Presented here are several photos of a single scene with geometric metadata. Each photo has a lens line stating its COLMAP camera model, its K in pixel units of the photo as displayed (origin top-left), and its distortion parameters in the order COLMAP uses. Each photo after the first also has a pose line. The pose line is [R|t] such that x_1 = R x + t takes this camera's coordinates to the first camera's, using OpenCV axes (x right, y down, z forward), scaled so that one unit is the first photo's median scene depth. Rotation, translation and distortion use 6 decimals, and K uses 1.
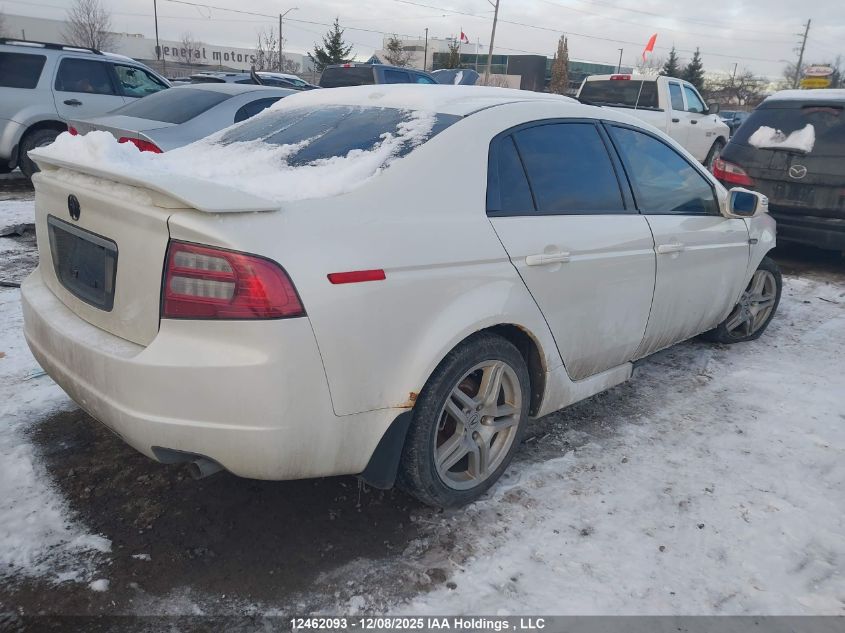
lens RADIAL K [[681.7, 0, 420.0], [0, 681.7, 297.6], [0, 0, 1]] dist [0.045798, -0.046569]
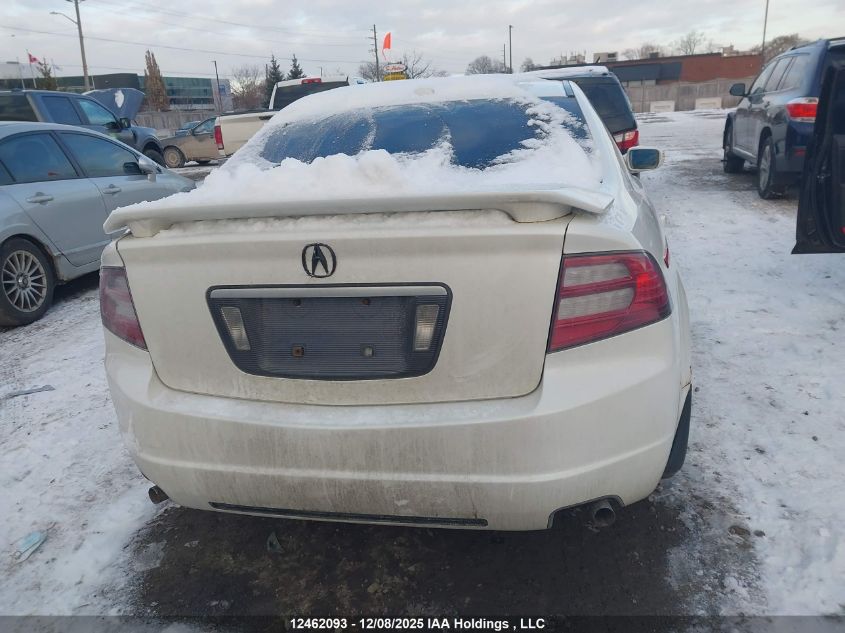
lens RADIAL K [[681.7, 0, 420.0], [0, 681.7, 297.6], [0, 0, 1]] dist [0.045798, -0.046569]
pose [[0.833838, -0.243936, 0.495187, -0.667758], [0.252235, 0.966306, 0.051281, -0.087466], [-0.491012, 0.082143, 0.867272, 0.265974]]
